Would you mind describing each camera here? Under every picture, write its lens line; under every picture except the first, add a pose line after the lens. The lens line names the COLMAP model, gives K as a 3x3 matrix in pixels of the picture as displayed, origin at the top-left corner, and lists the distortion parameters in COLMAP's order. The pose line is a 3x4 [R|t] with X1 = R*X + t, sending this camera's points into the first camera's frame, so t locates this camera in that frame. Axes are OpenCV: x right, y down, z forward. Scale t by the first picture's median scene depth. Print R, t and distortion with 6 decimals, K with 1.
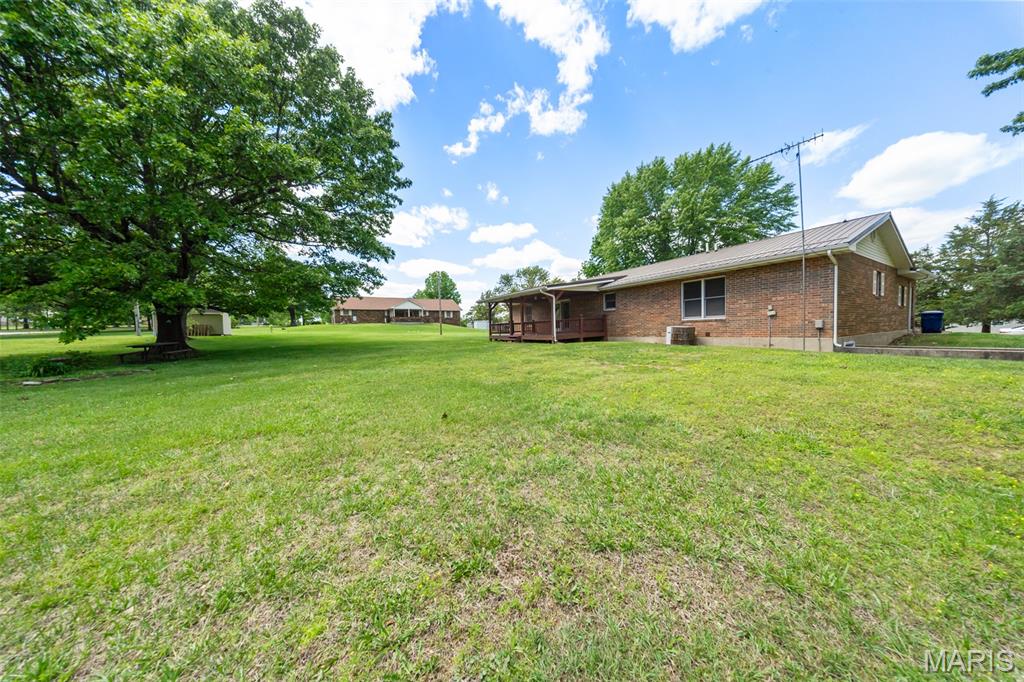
lens RADIAL K [[309.5, 0, 513.5], [0, 309.5, 350.9], [0, 0, 1]] dist [-0.001093, -0.000126]
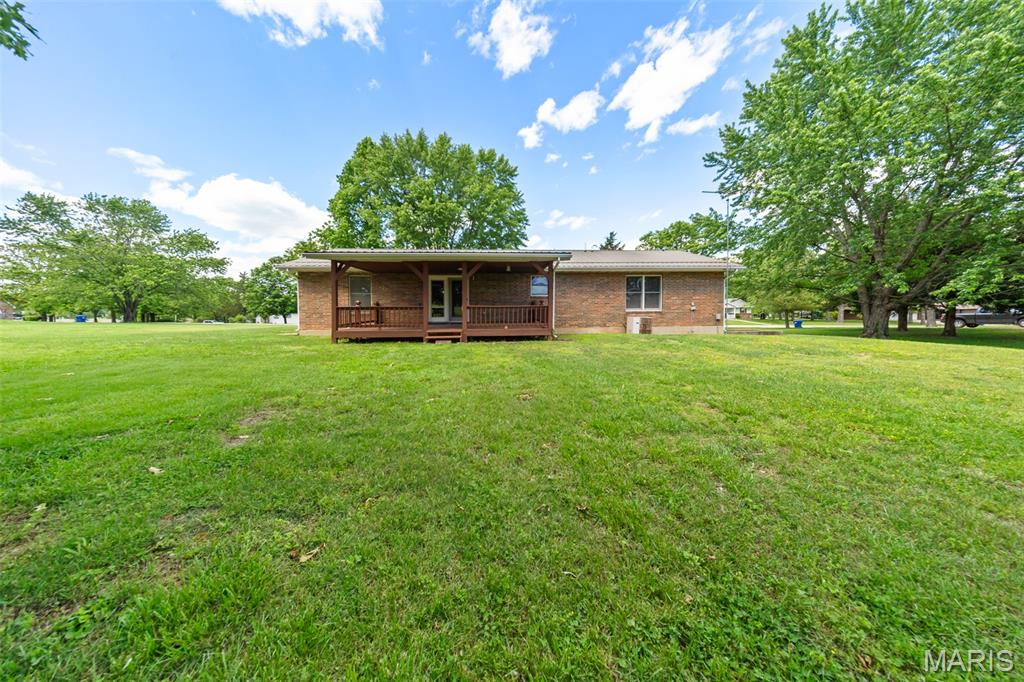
lens RADIAL K [[311.8, 0, 512.2], [0, 311.8, 327.8], [0, 0, 1]] dist [-0.000067, -0.000023]
pose [[0.455626, -0.028585, 0.889712, -0.591024], [0.056922, 0.998374, 0.002926, -0.068157], [-0.888349, 0.049311, 0.456512, 0.868156]]
